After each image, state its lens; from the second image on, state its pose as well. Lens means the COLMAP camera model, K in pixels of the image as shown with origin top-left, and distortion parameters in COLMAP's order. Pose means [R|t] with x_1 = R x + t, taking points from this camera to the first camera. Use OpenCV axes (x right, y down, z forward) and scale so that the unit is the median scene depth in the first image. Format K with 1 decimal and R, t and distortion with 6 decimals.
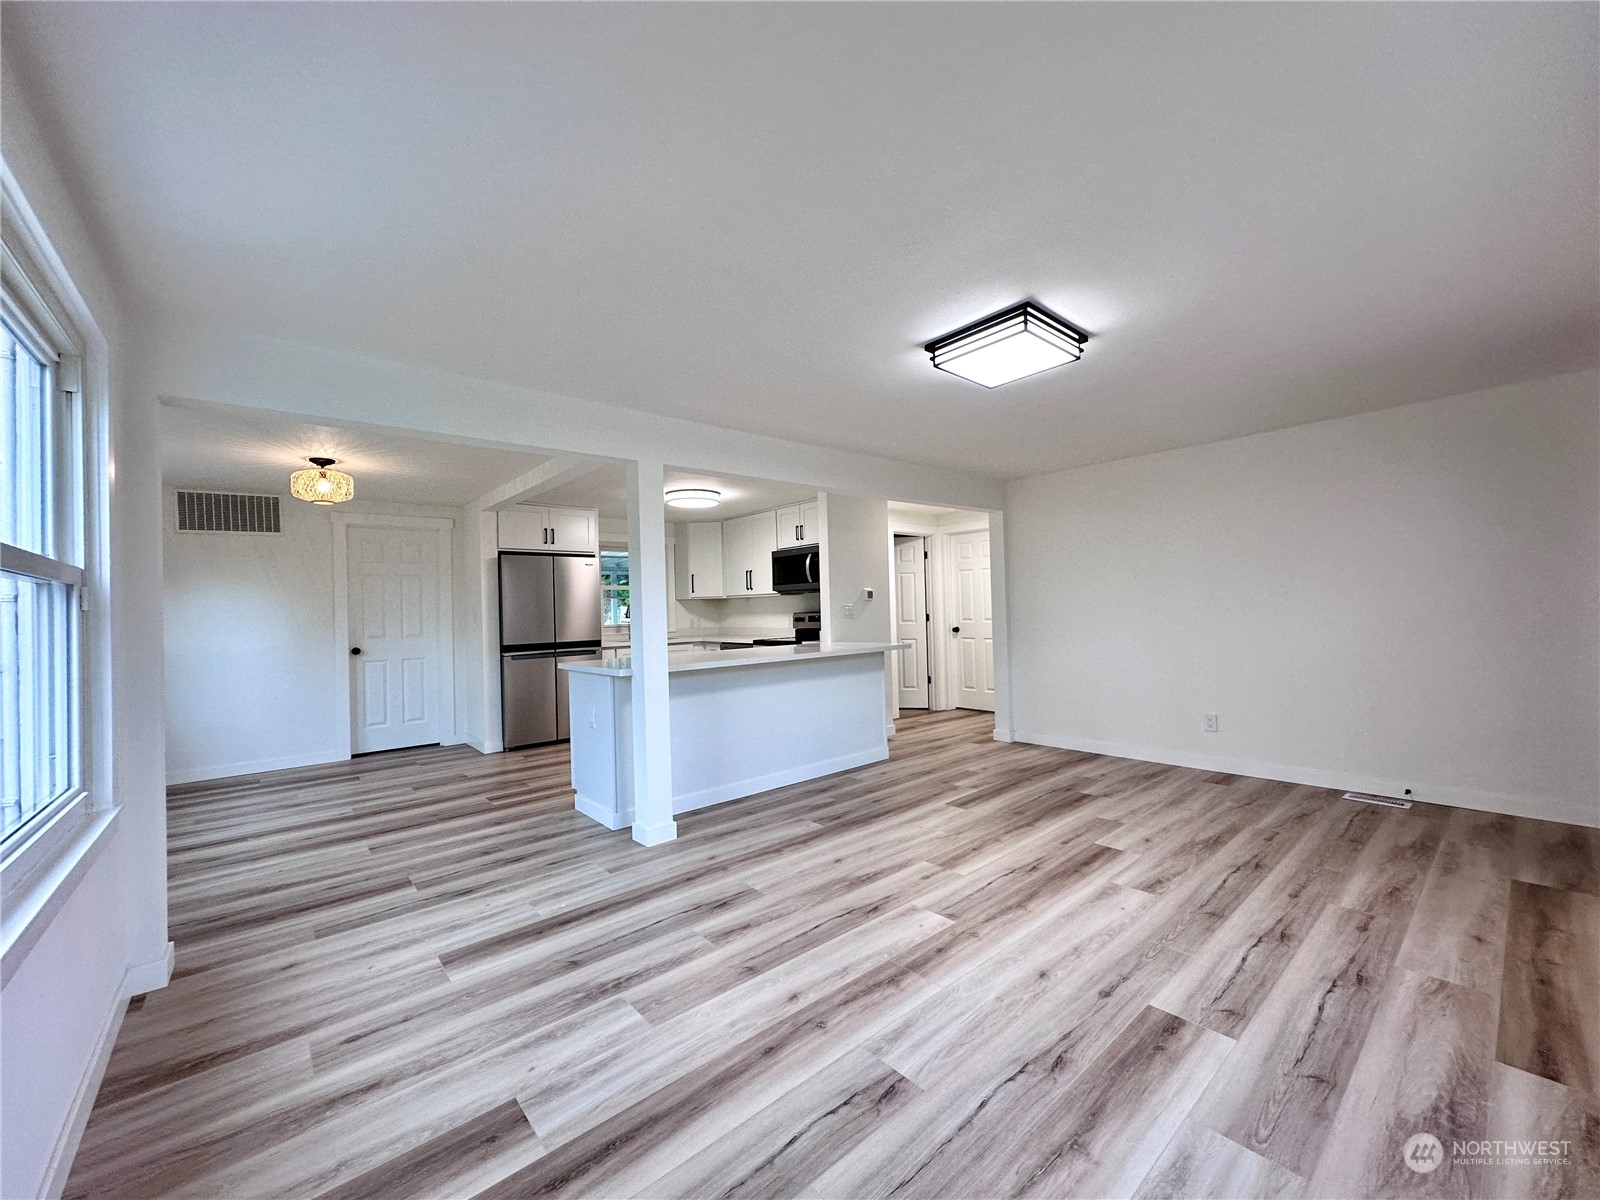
lens RADIAL K [[635.1, 0, 801.2], [0, 635.1, 600.9], [0, 0, 1]] dist [-0.001639, 0.000714]
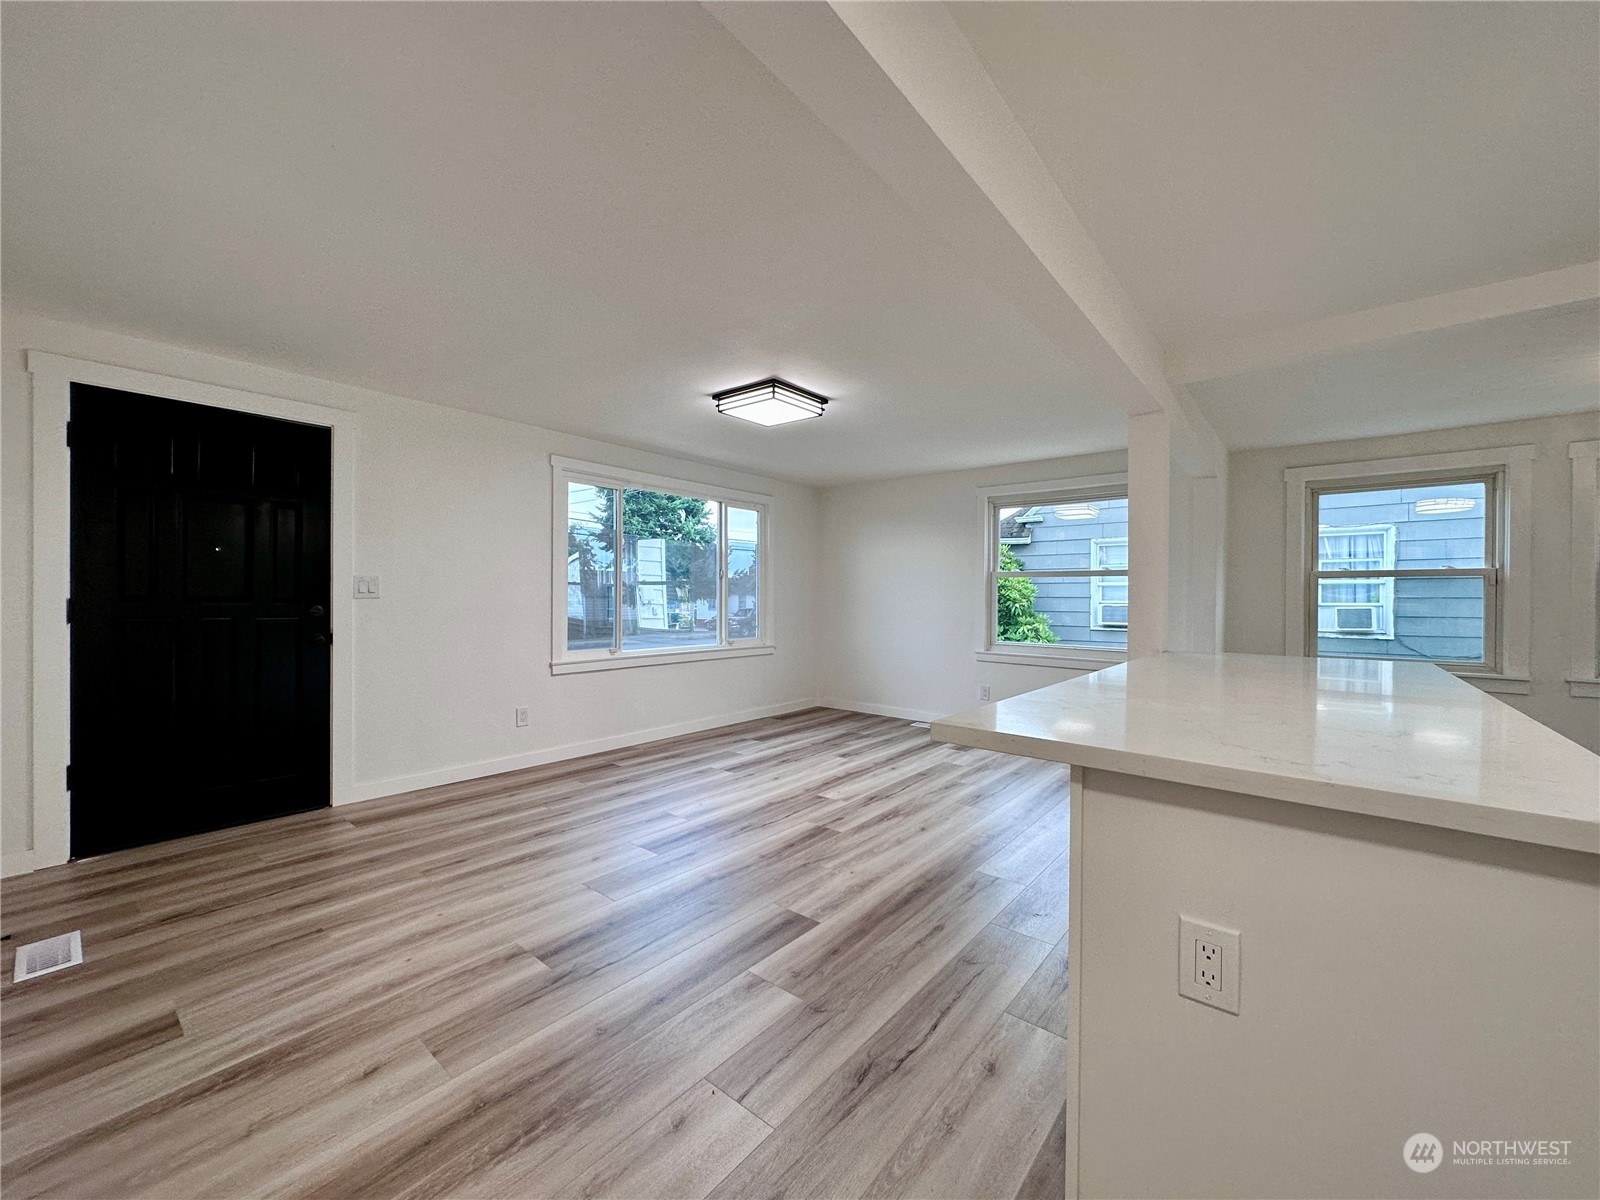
lens RADIAL K [[635.1, 0, 801.2], [0, 635.1, 600.9], [0, 0, 1]] dist [-0.001639, 0.000714]
pose [[-0.984496, 0.023159, -0.173870, 0.480396], [0.023890, 0.999712, -0.002108, 0.034763], [0.173771, -0.006229, -0.984766, 2.241318]]
